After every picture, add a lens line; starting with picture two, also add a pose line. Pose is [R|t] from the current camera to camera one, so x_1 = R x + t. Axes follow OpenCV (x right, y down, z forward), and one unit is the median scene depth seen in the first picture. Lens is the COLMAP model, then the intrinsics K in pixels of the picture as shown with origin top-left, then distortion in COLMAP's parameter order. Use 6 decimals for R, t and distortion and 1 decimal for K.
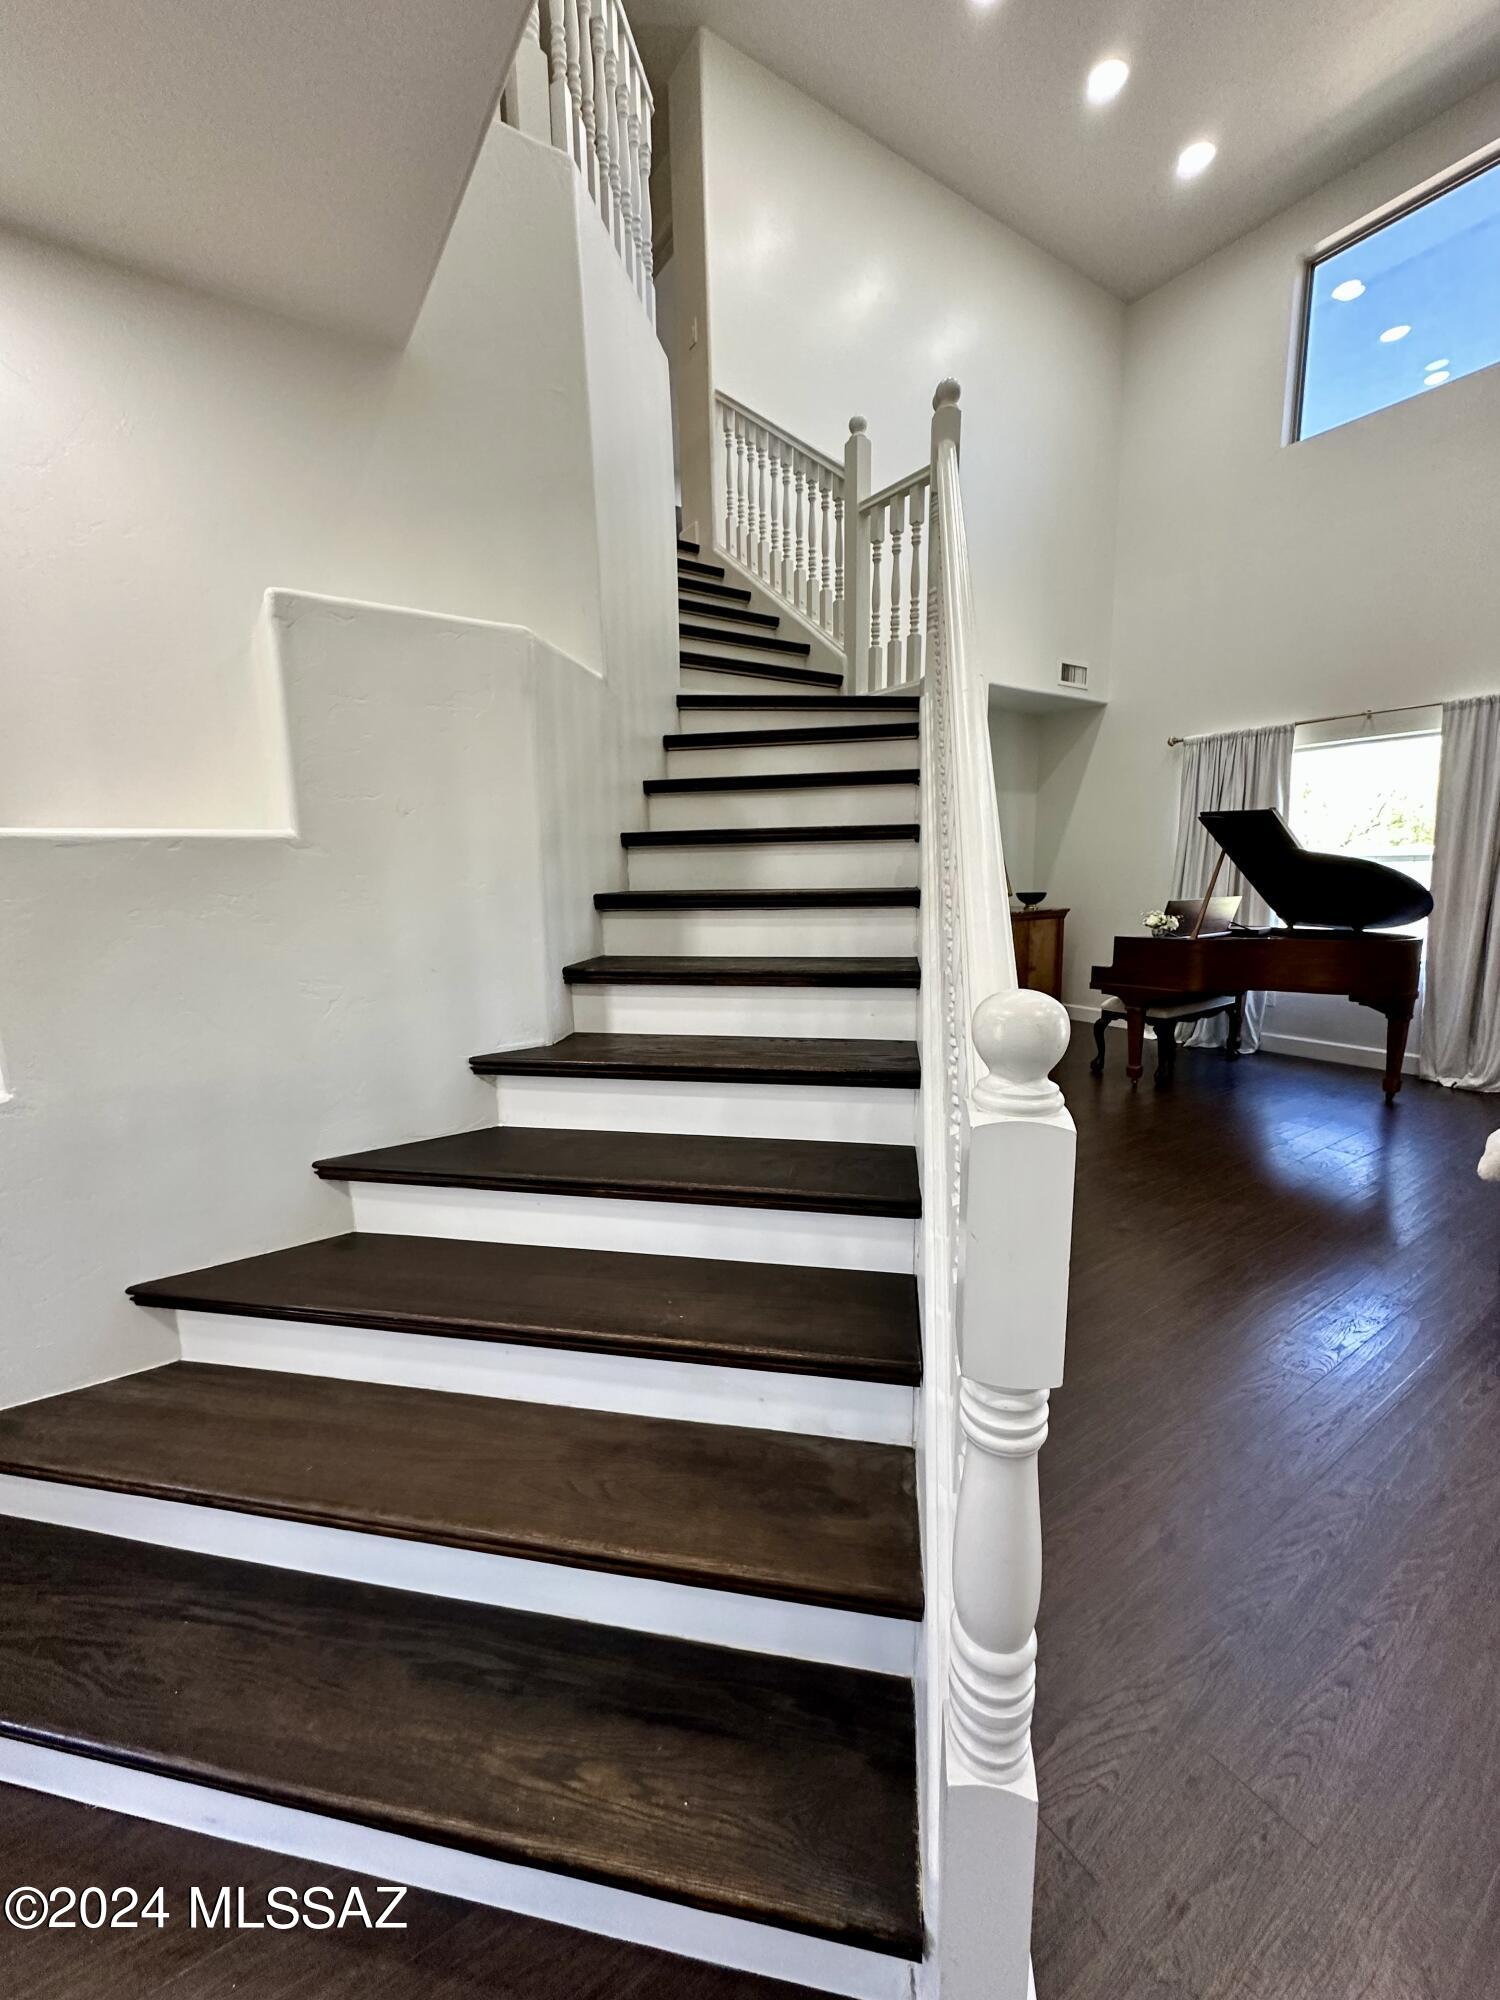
lens RADIAL K [[806.3, 0, 750.0], [0, 806.3, 1000.0], [0, 0, 1]] dist [0.001025, 0.000341]
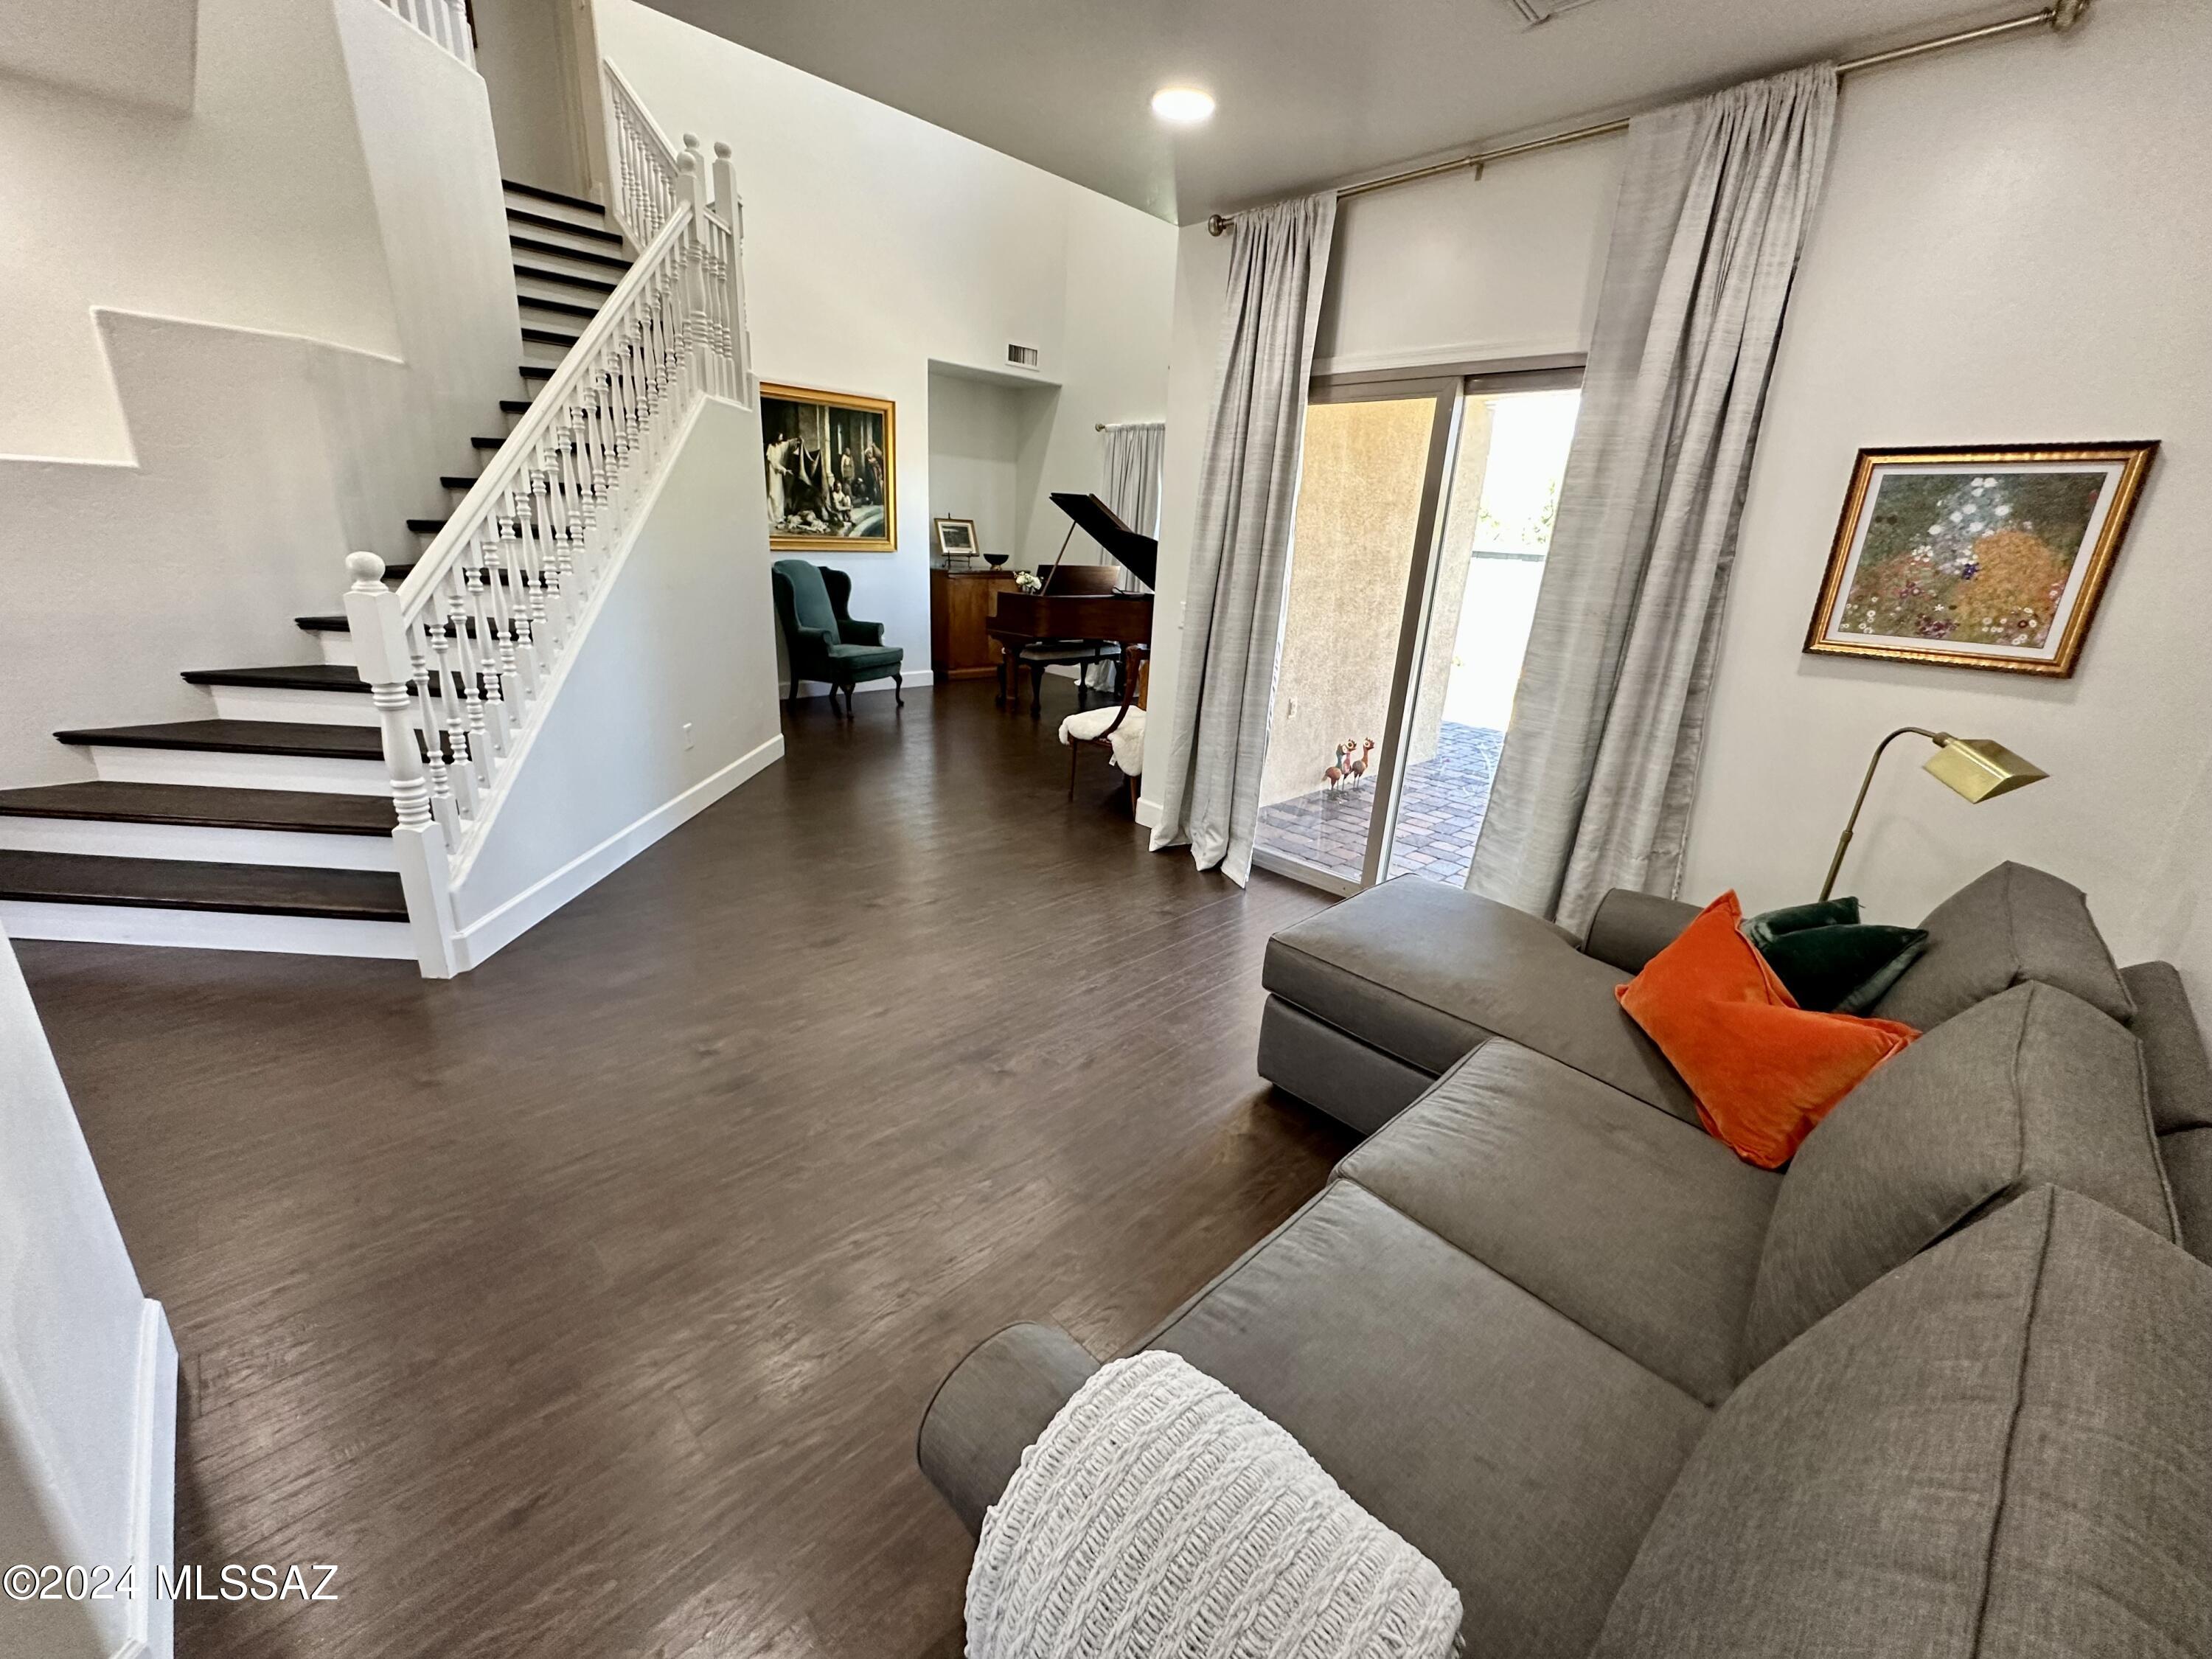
lens RADIAL K [[891.7, 0, 1106.0], [0, 891.7, 829.5], [0, 0, 1]] dist [0.001025, 0.000341]
pose [[0.981441, 0.002802, 0.191745, 0.474688], [-0.034342, 0.986297, 0.161366, 0.076059], [-0.188665, -0.164956, 0.968088, -0.581011]]
